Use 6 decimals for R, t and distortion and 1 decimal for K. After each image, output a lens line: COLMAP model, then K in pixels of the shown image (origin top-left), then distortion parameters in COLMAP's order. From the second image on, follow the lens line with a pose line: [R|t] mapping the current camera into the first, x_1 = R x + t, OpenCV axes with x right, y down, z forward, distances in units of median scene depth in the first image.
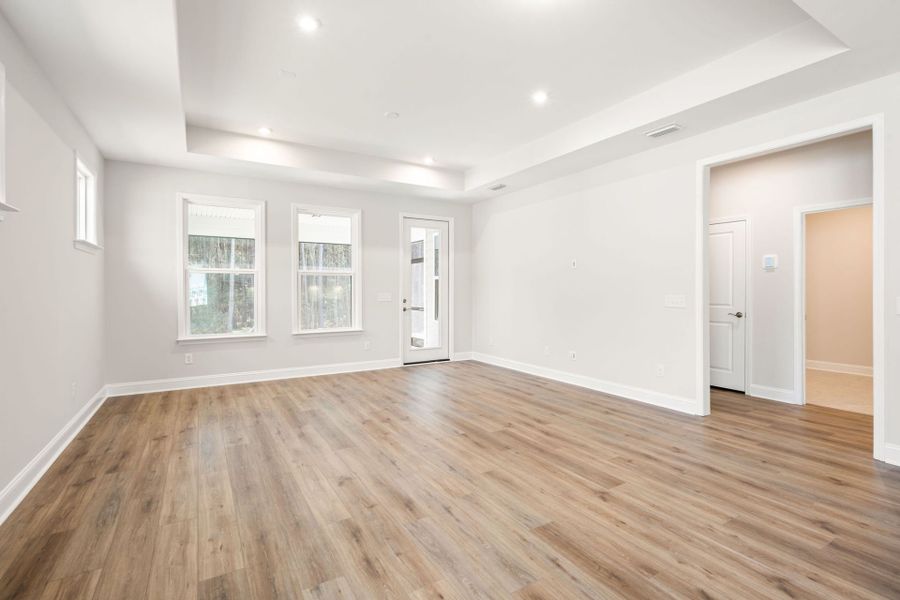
lens RADIAL K [[422.0, 0, 452.2], [0, 422.0, 289.8], [0, 0, 1]] dist [-0.002013, -0.000782]
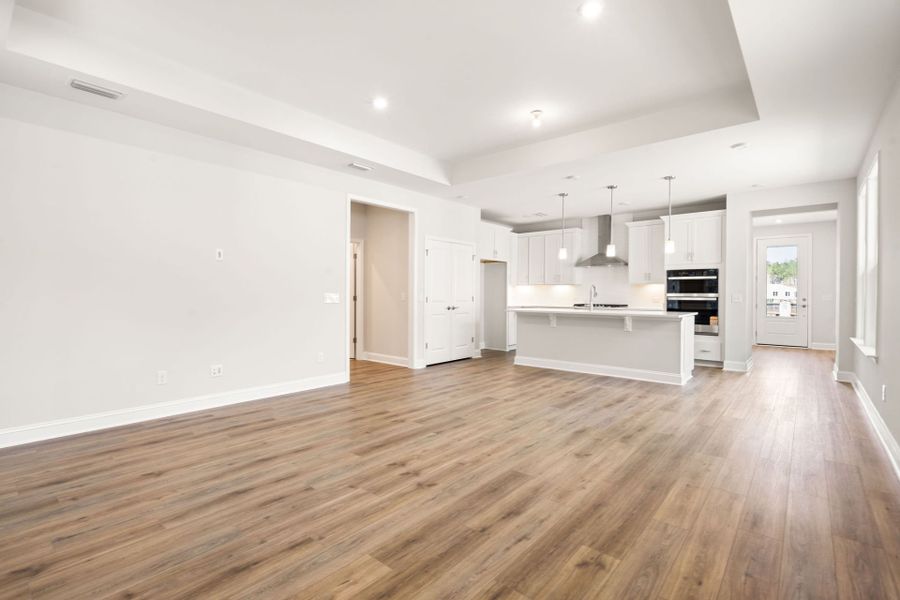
lens RADIAL K [[422.0, 0, 452.2], [0, 422.0, 289.8], [0, 0, 1]] dist [-0.002013, -0.000782]
pose [[-0.325326, 0.008745, 0.945562, -0.977519], [-0.006187, 0.999916, -0.011377, 0.019057], [-0.945582, -0.009551, -0.325244, 1.367423]]
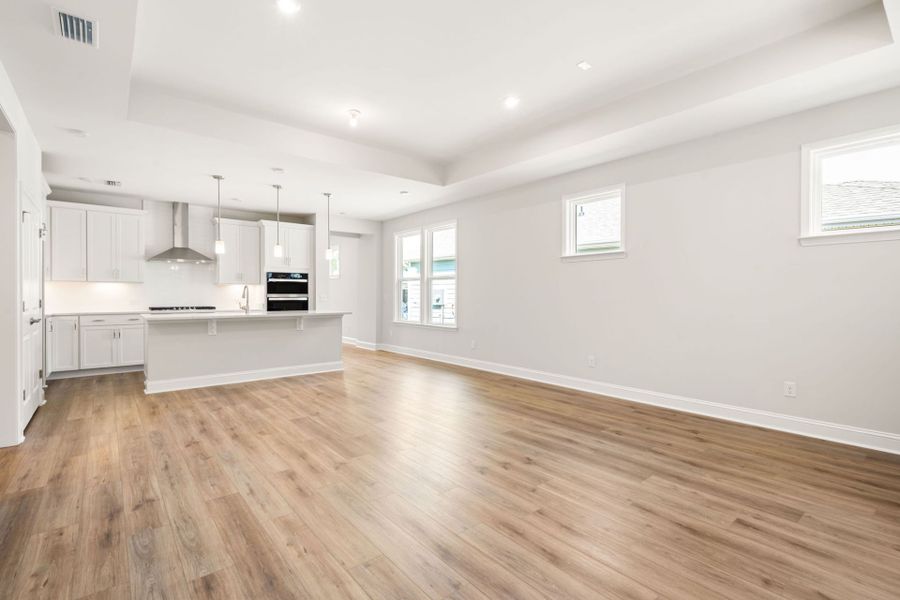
lens RADIAL K [[414.6, 0, 450.0], [0, 414.6, 300.0], [0, 0, 1]] dist [-0.000570, 0.000149]
pose [[-0.989543, 0.002560, -0.144212, 0.050934], [0.001138, 0.999950, 0.009941, 0.016656], [0.144230, 0.009673, -0.989497, 1.995829]]
